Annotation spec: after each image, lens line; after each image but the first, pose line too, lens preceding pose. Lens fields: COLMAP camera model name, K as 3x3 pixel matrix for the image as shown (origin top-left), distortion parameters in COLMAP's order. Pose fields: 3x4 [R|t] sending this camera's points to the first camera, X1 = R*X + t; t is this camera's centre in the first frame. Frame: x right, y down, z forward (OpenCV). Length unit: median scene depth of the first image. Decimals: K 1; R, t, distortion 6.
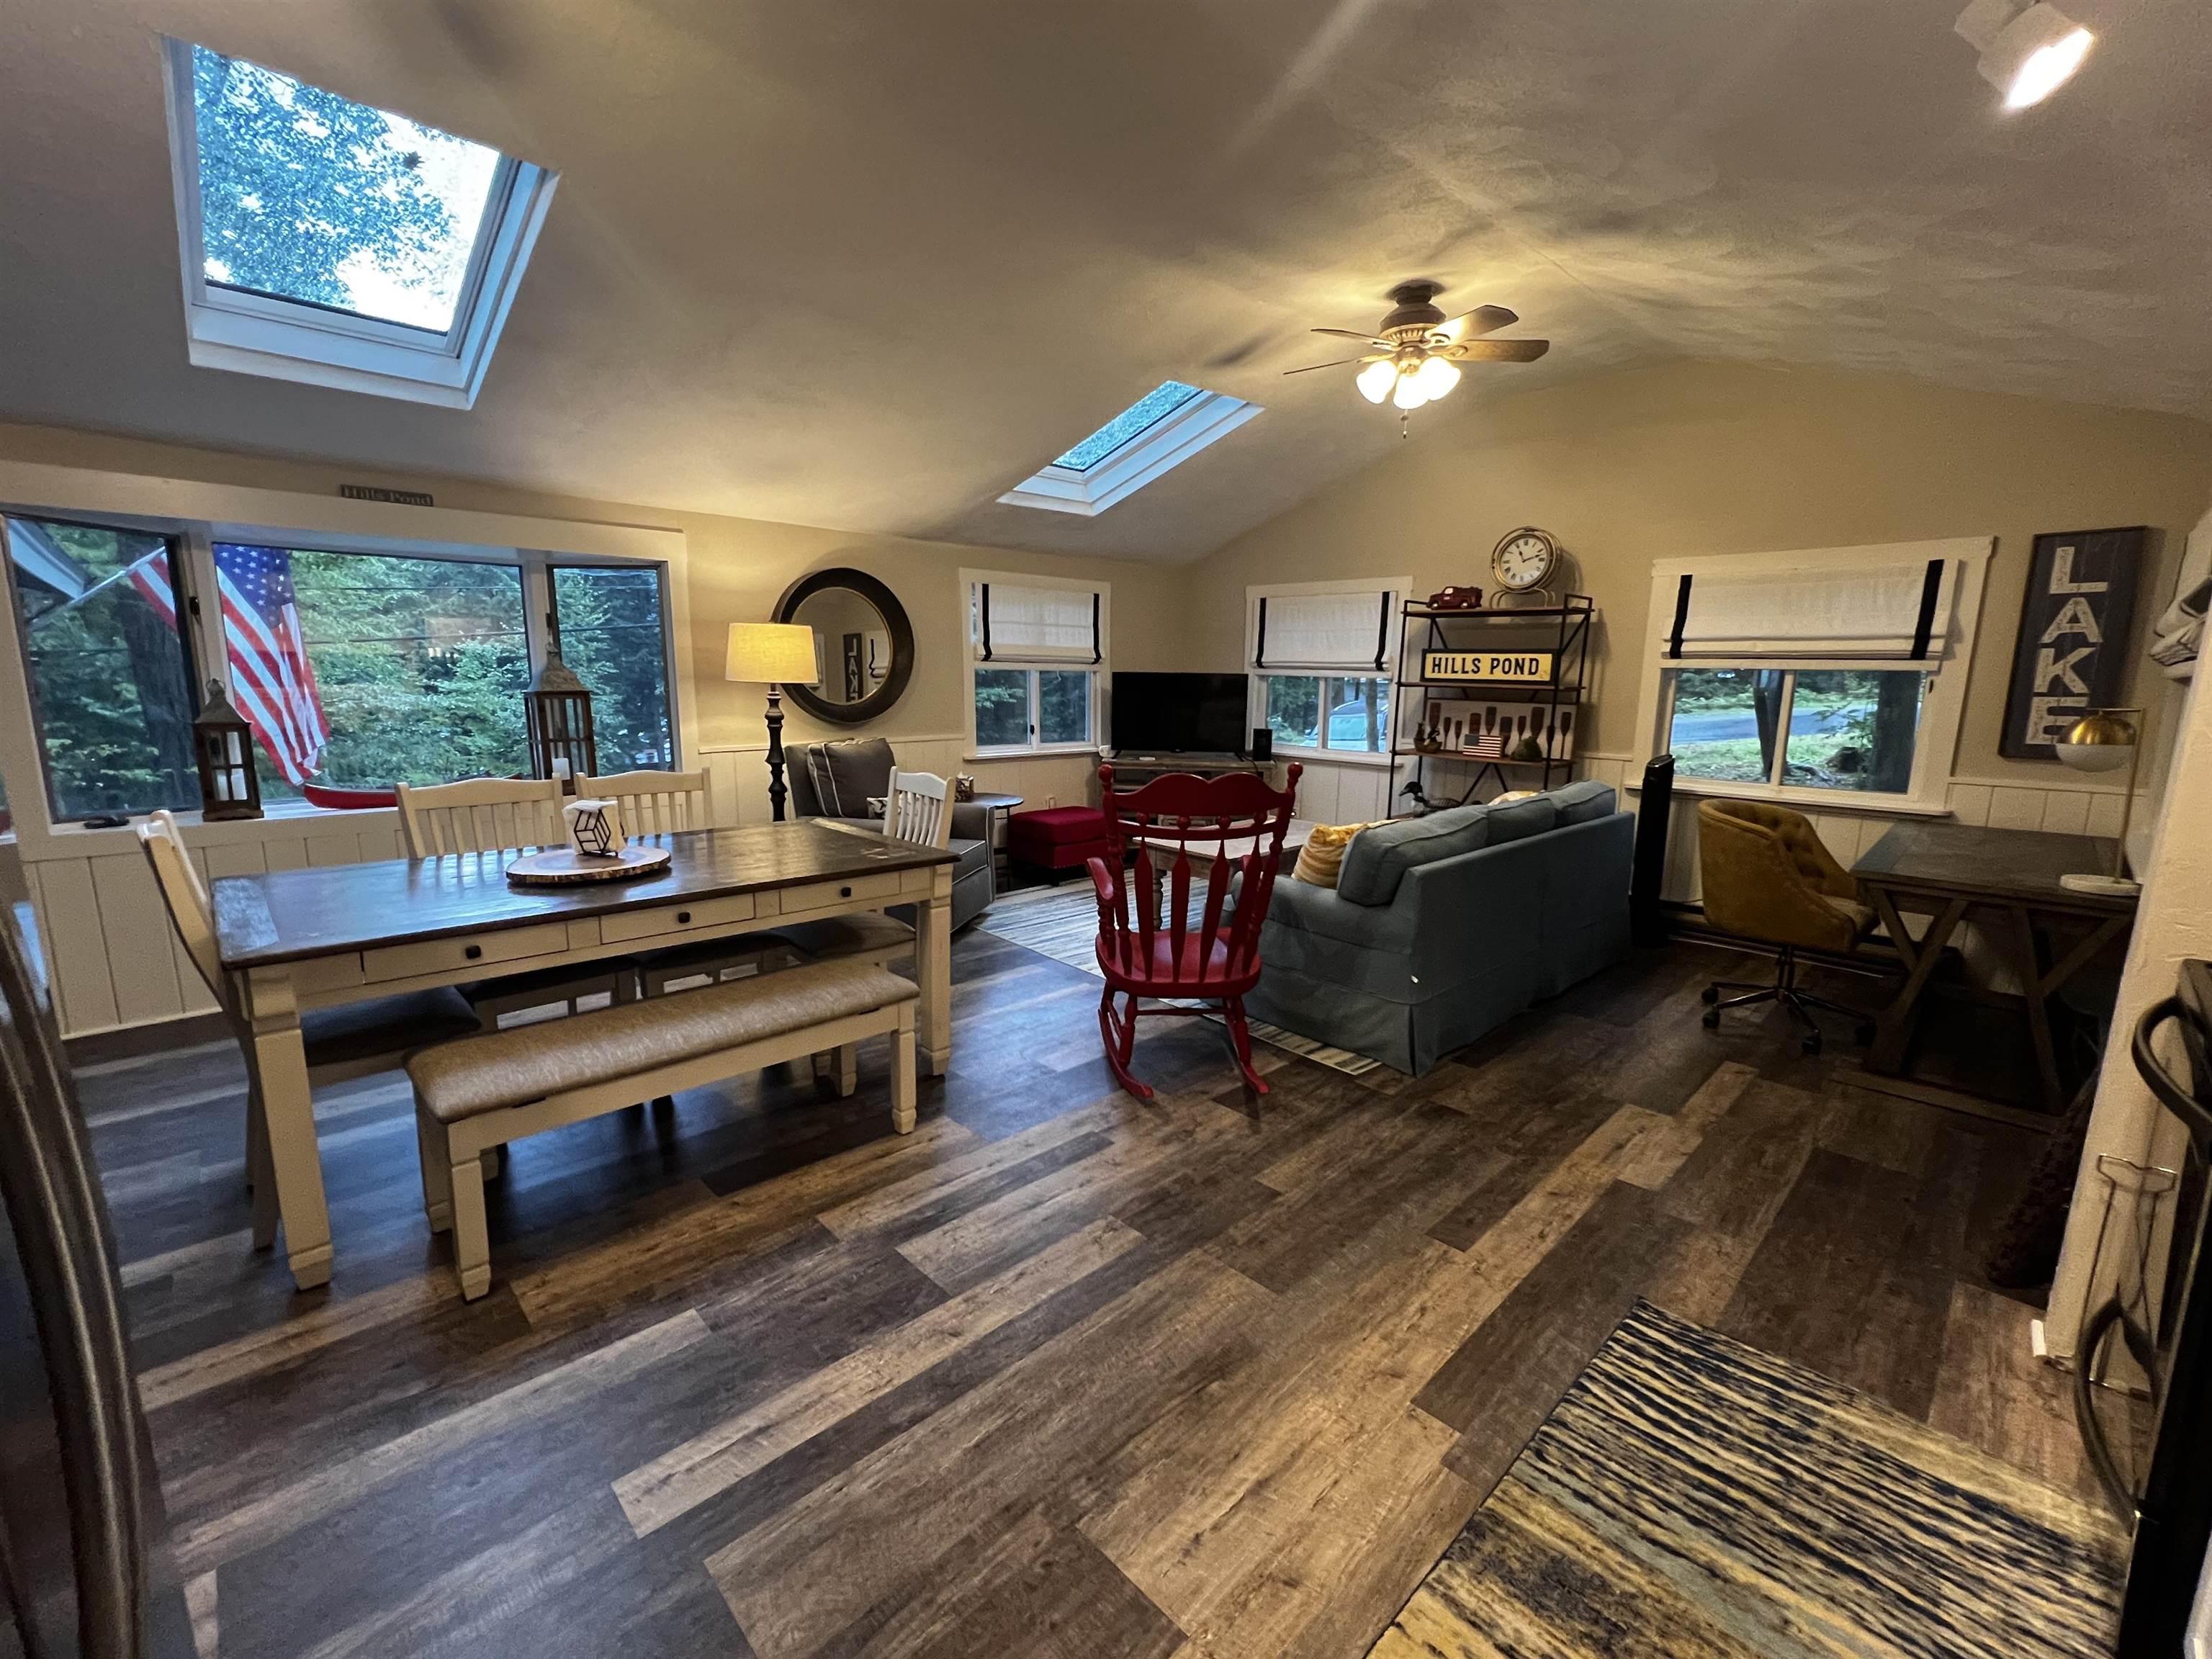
lens RADIAL K [[943.8, 0, 1104.6], [0, 943.8, 842.0], [0, 0, 1]] dist [-0.003497, -0.000327]
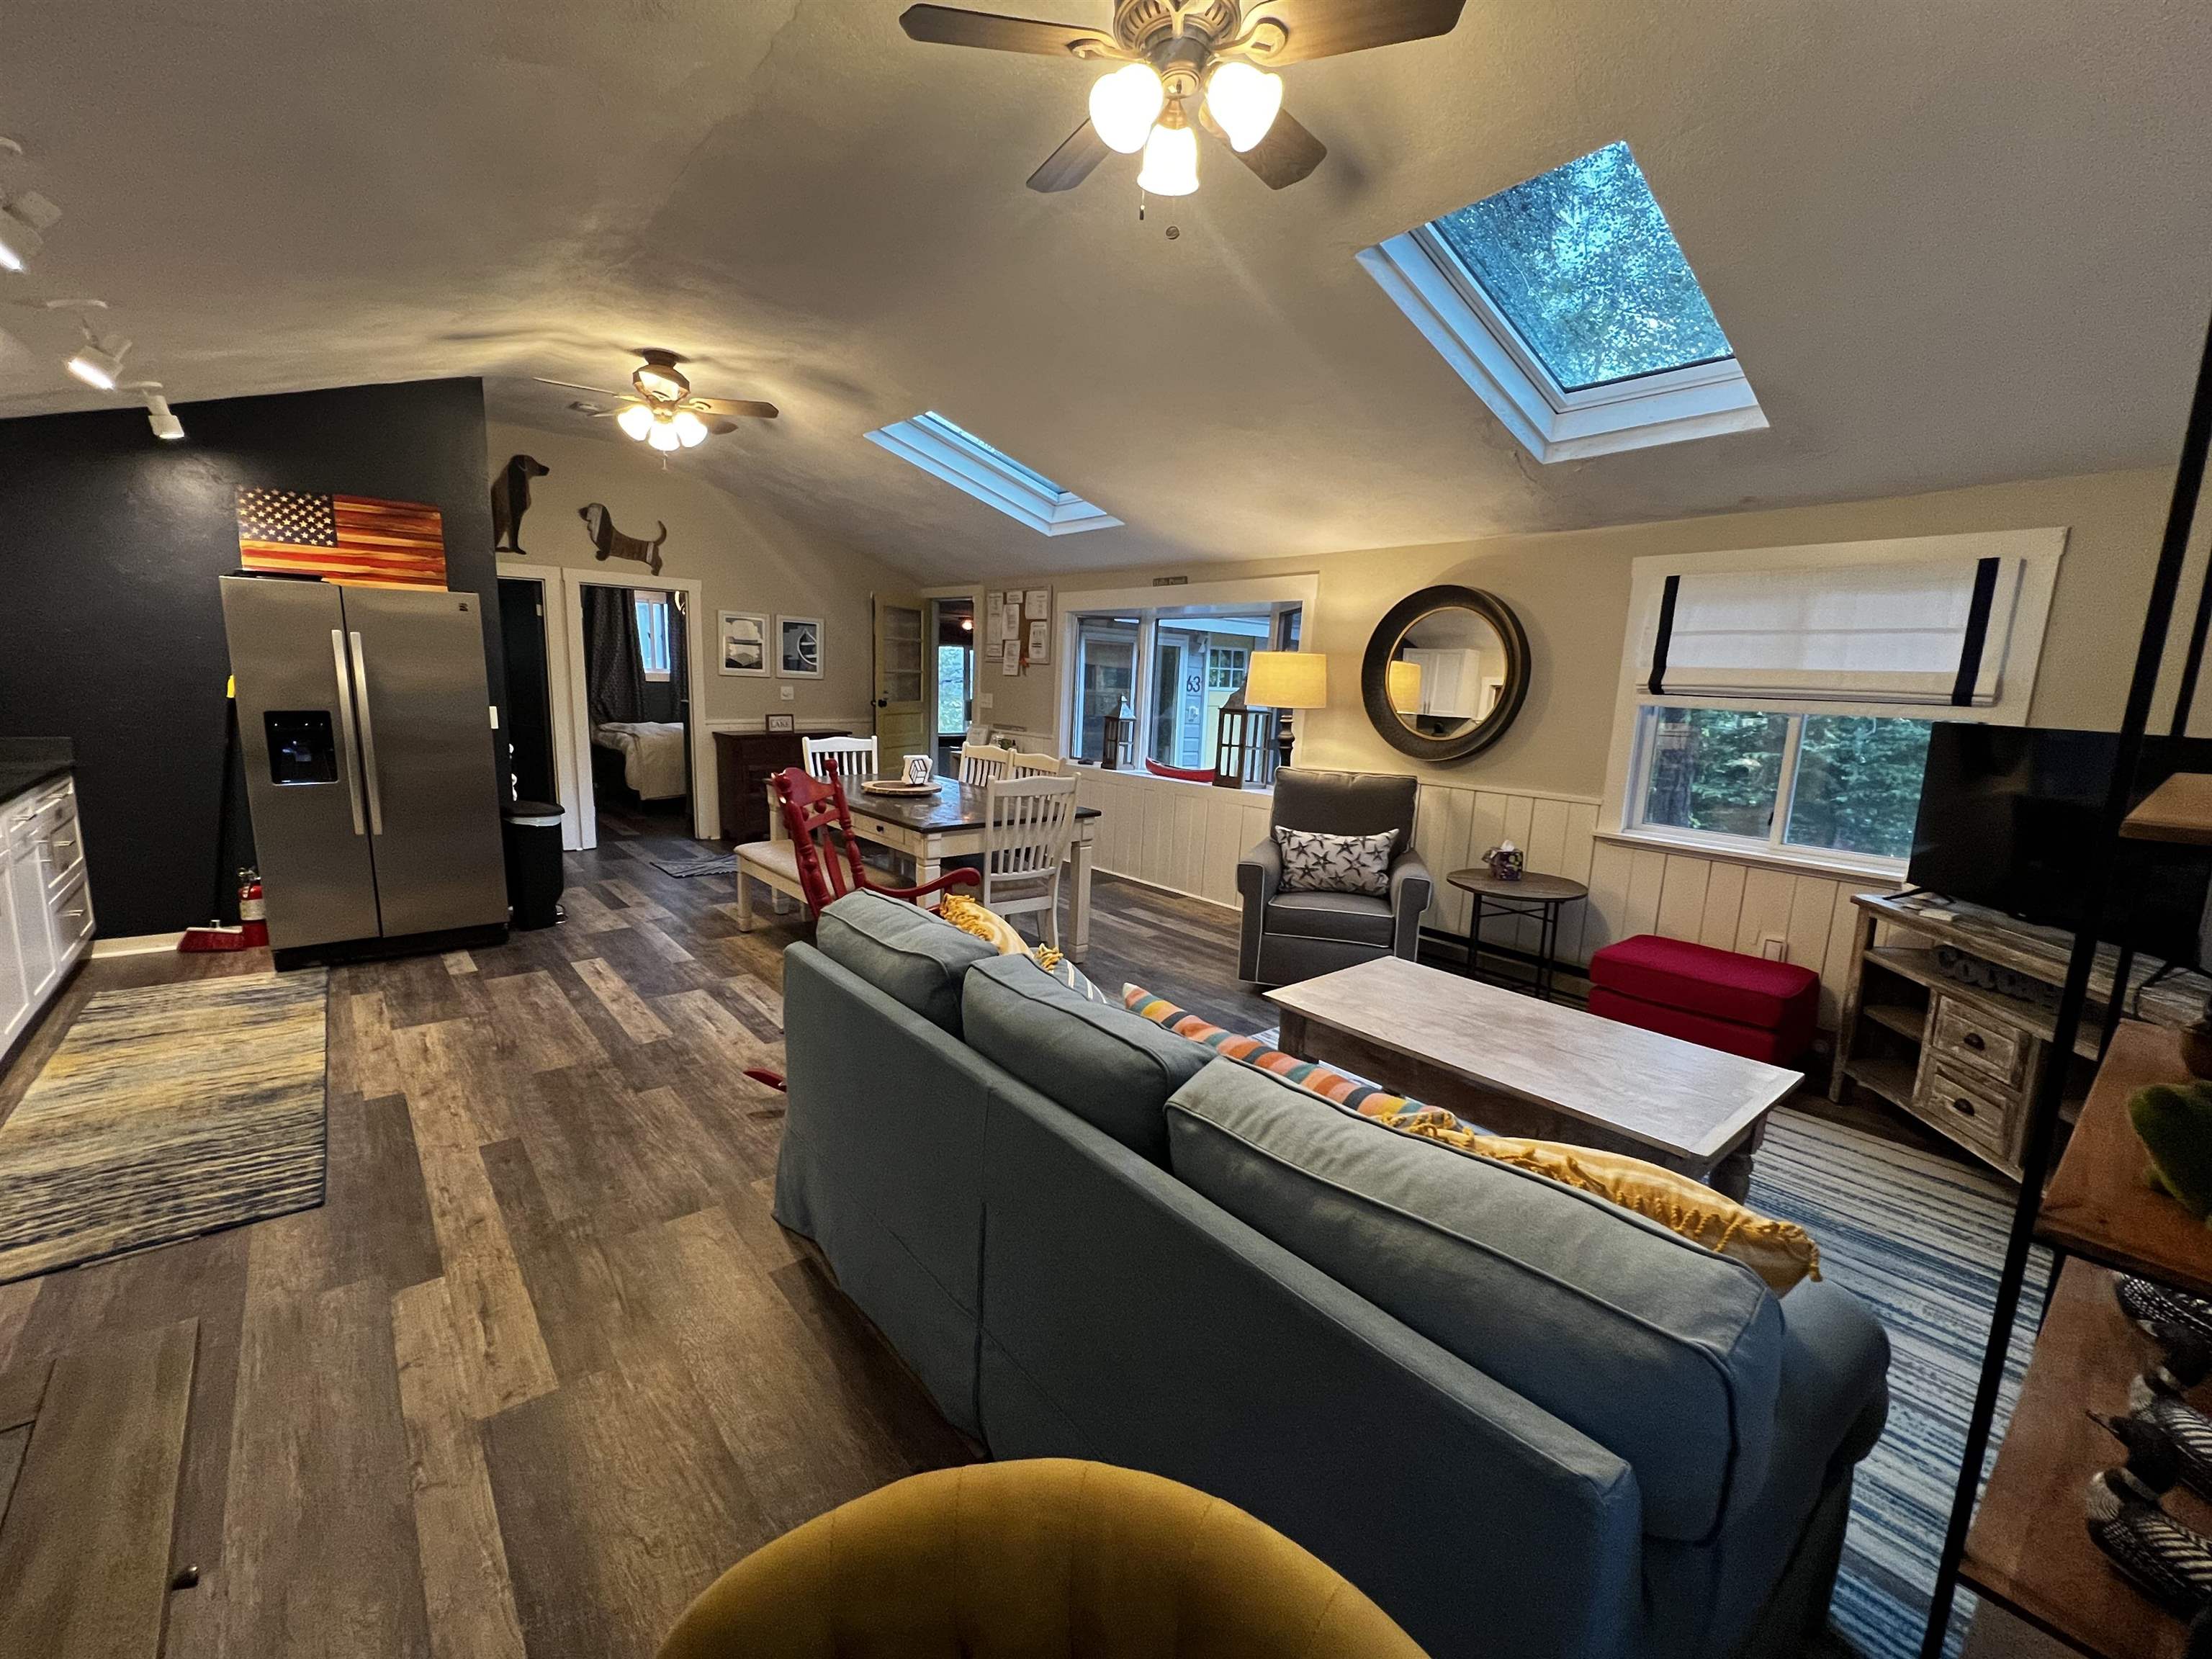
lens RADIAL K [[943.8, 0, 1104.6], [0, 943.8, 842.0], [0, 0, 1]] dist [-0.003497, -0.000327]
pose [[-0.086104, 0.156280, -0.983953, 1.571354], [-0.212809, 0.961942, 0.171406, -0.347549], [0.973293, 0.224152, -0.049569, 1.912850]]
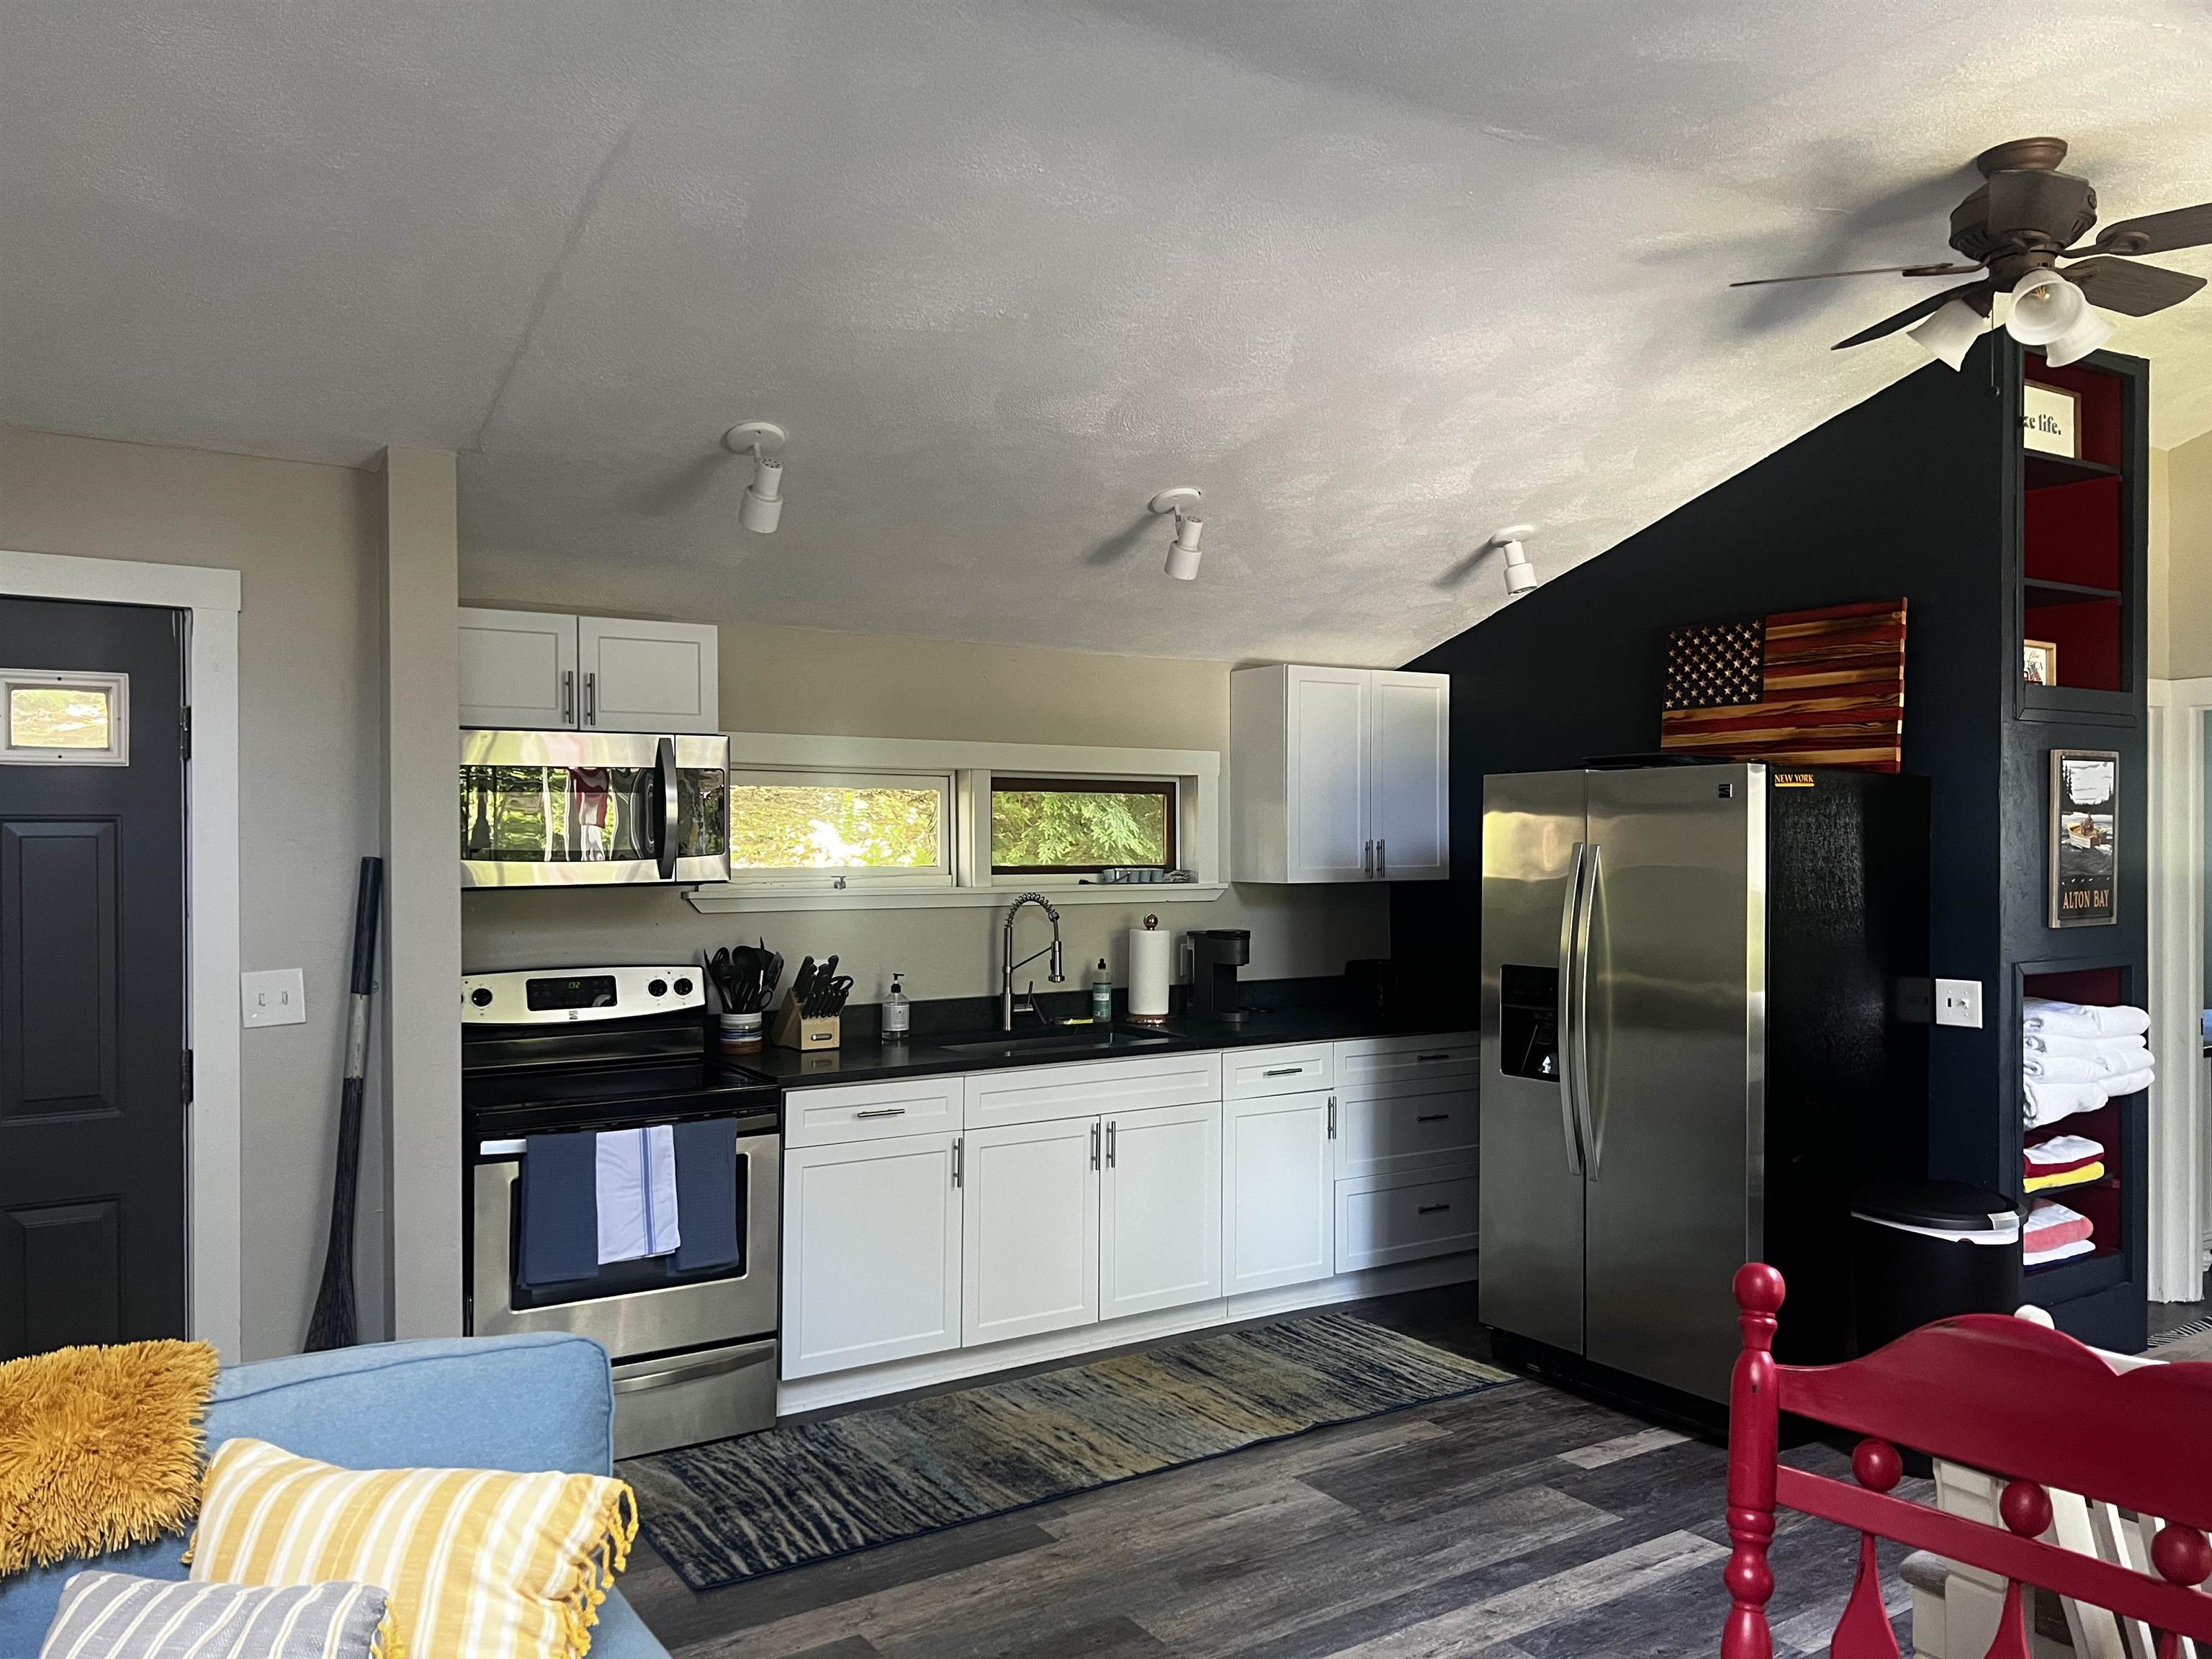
lens RADIAL K [[1677.7, 0, 1106.0], [0, 1677.7, 829.5], [0, 0, 1]] dist [-0.004510, -0.000762]
pose [[-0.982779, -0.005524, 0.184702, -0.081291], [0.026587, 0.984927, 0.170918, -0.501961], [-0.182862, 0.172885, -0.967818, 2.378883]]
